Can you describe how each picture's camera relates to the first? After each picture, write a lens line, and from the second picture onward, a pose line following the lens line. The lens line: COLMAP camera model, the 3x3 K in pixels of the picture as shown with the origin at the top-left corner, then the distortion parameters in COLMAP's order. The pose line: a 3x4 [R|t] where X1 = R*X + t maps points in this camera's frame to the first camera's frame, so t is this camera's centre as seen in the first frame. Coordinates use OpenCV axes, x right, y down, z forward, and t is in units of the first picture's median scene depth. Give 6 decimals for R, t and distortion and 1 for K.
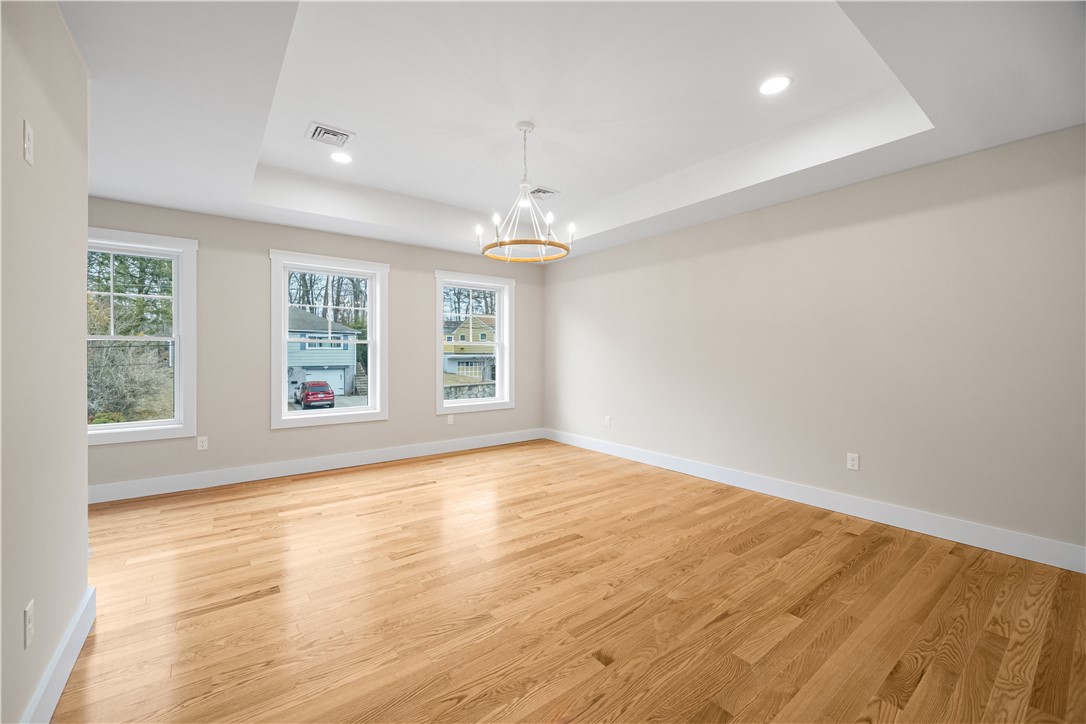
lens RADIAL K [[420.6, 0, 540.2], [0, 420.6, 356.7], [0, 0, 1]] dist [0.000385, 0.000021]
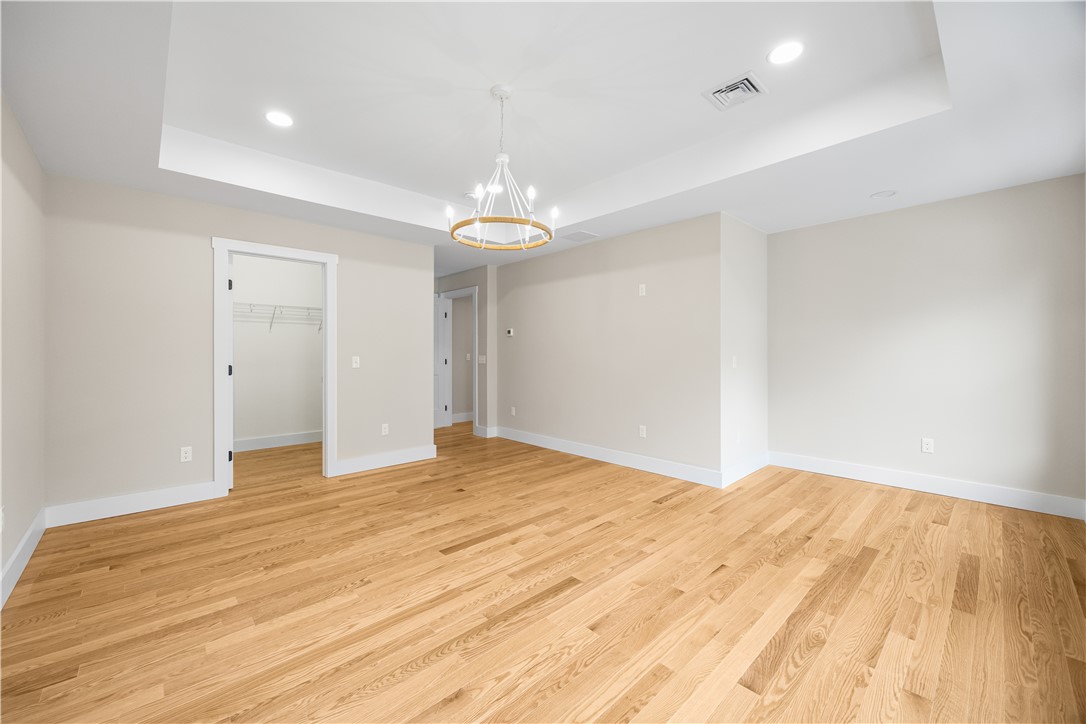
lens RADIAL K [[420.6, 0, 543.5], [0, 420.6, 356.4], [0, 0, 1]] dist [0.000385, 0.000021]
pose [[-0.994624, 0.000719, -0.103551, -0.031777], [-0.000950, 0.999870, 0.016067, -0.015677], [0.103550, 0.016079, -0.994494, 1.992098]]
